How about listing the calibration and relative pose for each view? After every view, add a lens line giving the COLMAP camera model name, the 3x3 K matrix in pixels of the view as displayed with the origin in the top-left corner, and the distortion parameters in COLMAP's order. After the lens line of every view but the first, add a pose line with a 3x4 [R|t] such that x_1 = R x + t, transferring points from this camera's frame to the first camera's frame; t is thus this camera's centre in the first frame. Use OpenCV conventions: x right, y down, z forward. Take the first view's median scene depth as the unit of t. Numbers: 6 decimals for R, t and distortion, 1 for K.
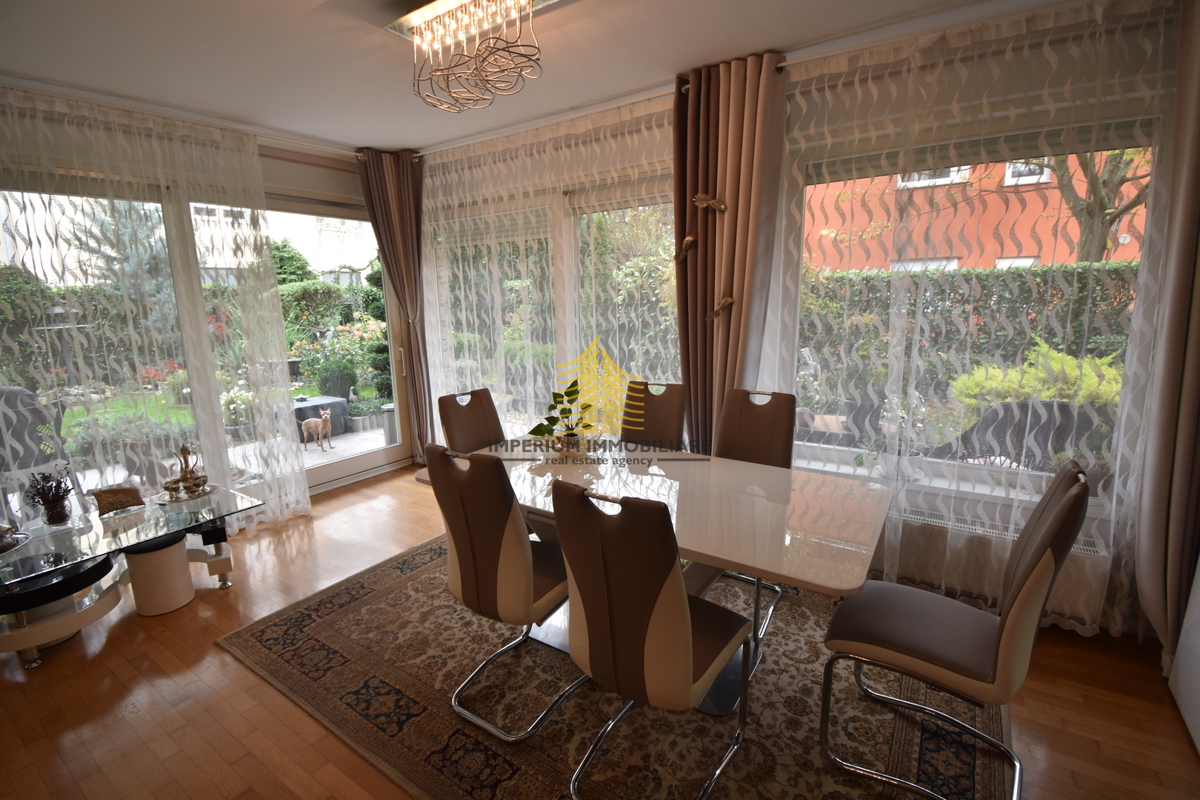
lens RADIAL K [[530.9, 0, 603.1], [0, 530.9, 399.6], [0, 0, 1]] dist [0.001794, -0.014839]
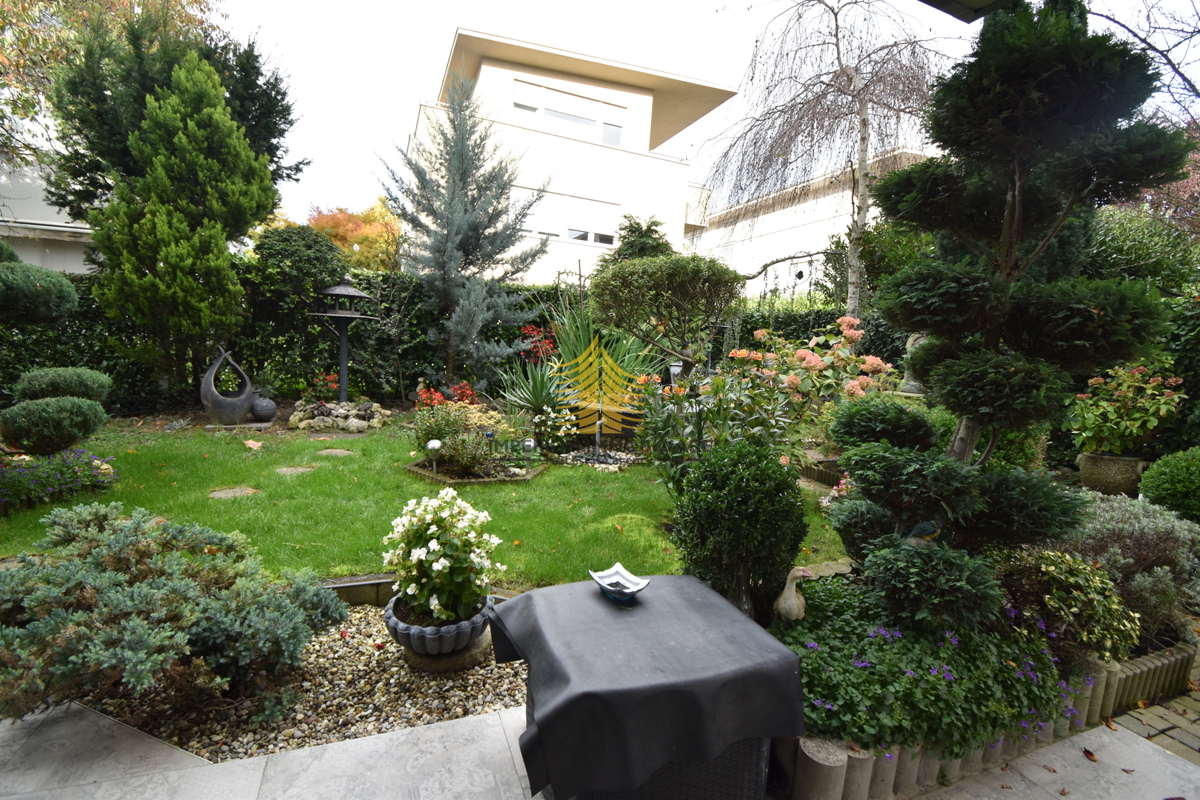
lens RADIAL K [[530.9, 0, 597.7], [0, 530.9, 399.4], [0, 0, 1]] dist [0.001794, -0.014839]
pose [[0.820293, 0.131409, -0.556642, -0.344691], [-0.189853, 0.980625, -0.048277, -0.058782], [0.539513, 0.145282, 0.829348, 0.594332]]
